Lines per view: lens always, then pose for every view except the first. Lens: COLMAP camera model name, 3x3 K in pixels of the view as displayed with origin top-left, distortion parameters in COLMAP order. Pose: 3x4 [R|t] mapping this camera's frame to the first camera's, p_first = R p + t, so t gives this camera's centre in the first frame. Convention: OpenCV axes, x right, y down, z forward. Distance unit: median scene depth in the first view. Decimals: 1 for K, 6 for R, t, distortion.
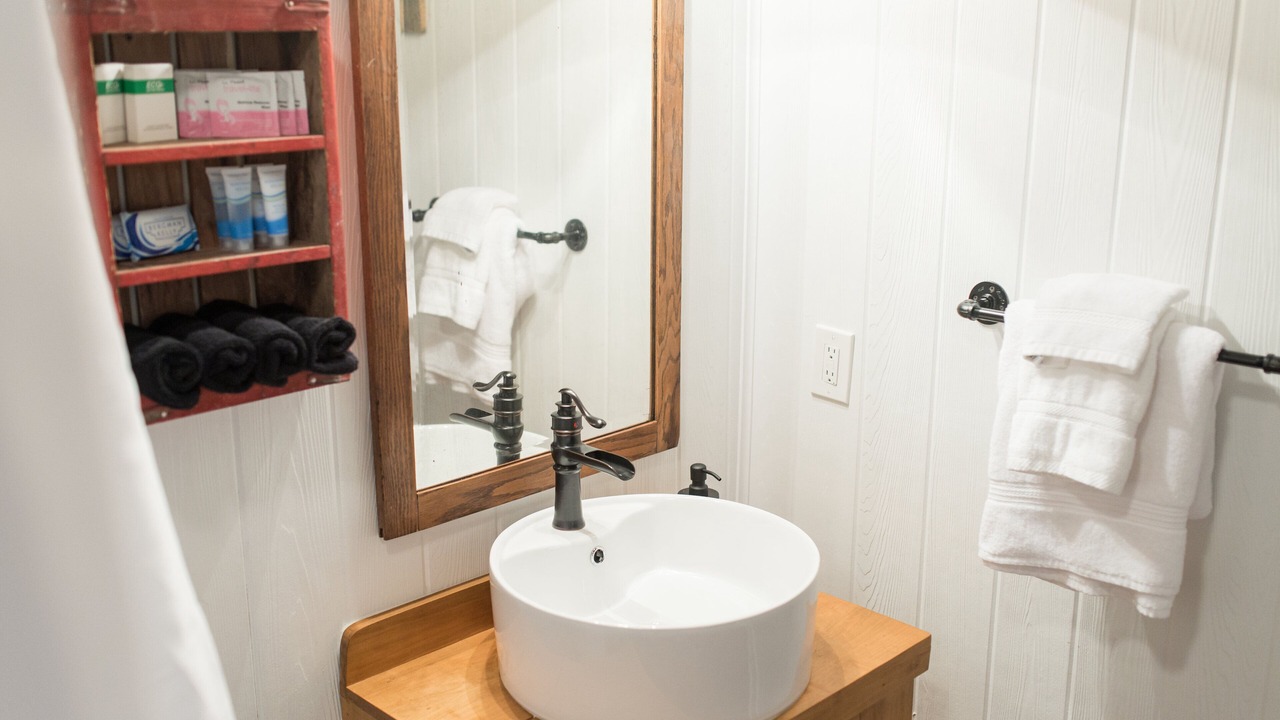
lens RADIAL K [[1250.9, 0, 640.0], [0, 1250.9, 360.0], [0, 0, 1]] dist [0.004168, 0.005657]
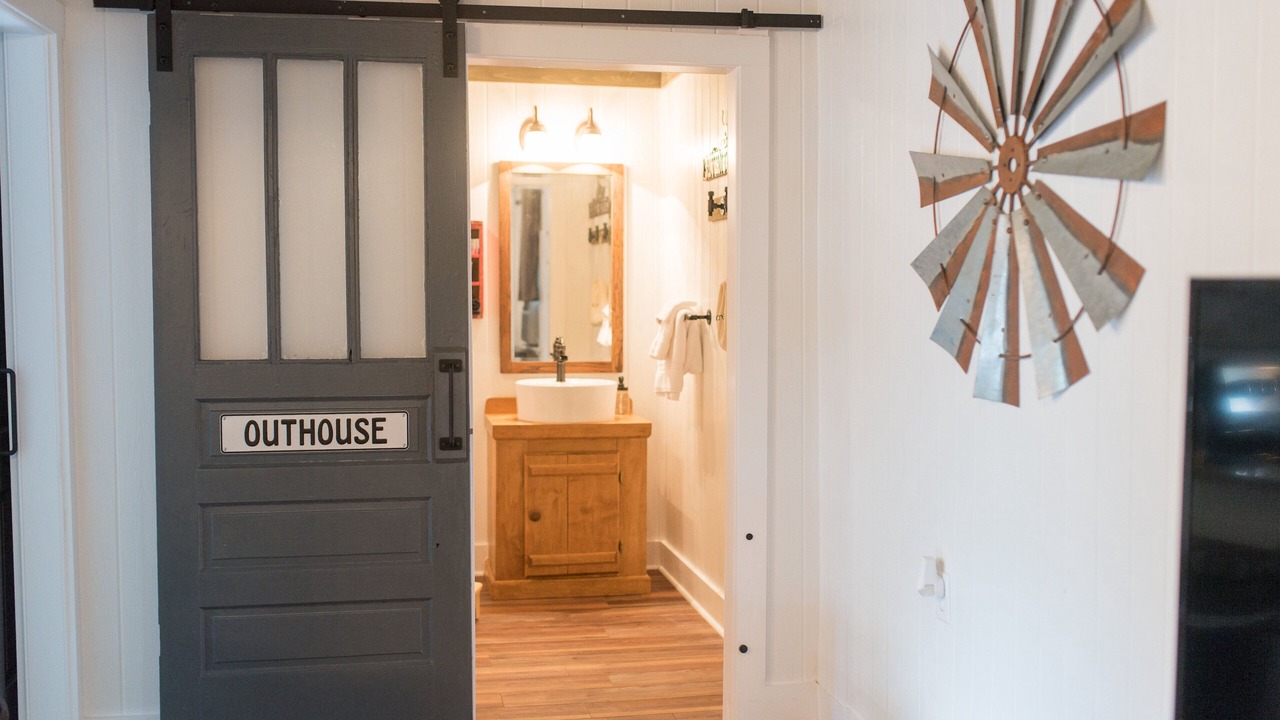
lens RADIAL K [[1250.9, 0, 640.0], [0, 1250.9, 360.0], [0, 0, 1]] dist [0.004168, 0.005657]
pose [[0.827581, 0.030841, -0.560498, 2.225217], [-0.142194, 0.977442, -0.156168, 0.643857], [0.543038, 0.208941, 0.813298, -1.741155]]
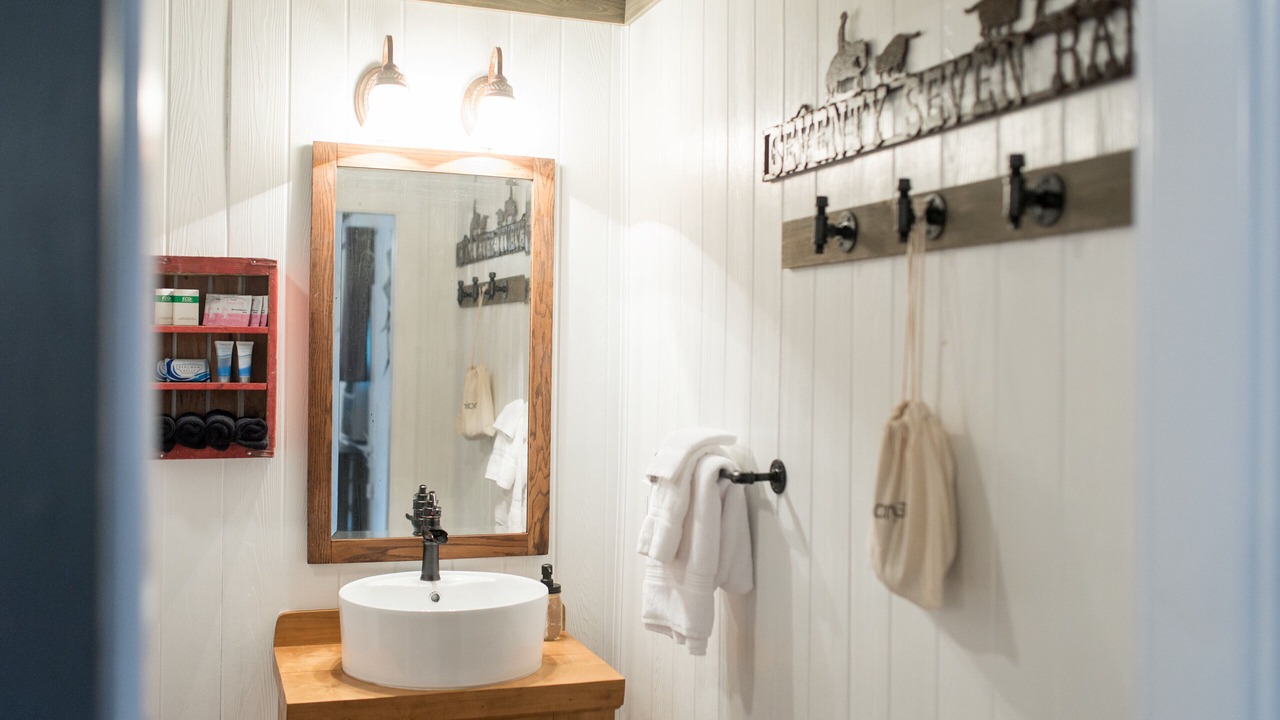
lens RADIAL K [[1217.2, 0, 640.0], [0, 1217.2, 360.0], [0, 0, 1]] dist [-0.001354, -0.001438]
pose [[0.901667, 0.015917, -0.432138, 1.013126], [-0.122845, 0.967579, -0.220682, 0.203021], [0.414615, 0.252067, 0.874389, -0.379279]]
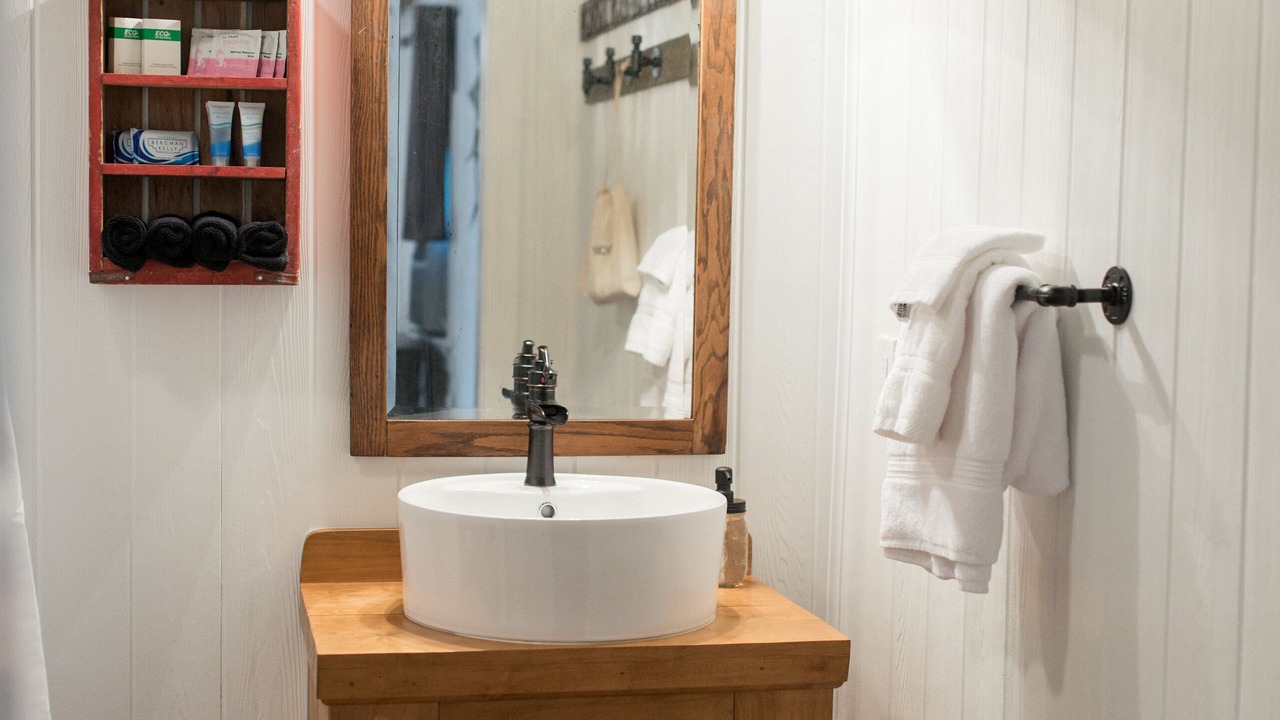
lens RADIAL K [[1830.7, 0, 640.0], [0, 1830.7, 360.0], [0, 0, 1]] dist [0.012904, -0.025047]
pose [[0.845398, 0.049925, -0.531799, 0.943714], [-0.151030, 0.977336, -0.148340, 0.286035], [0.512340, 0.205724, 0.833777, -0.253899]]
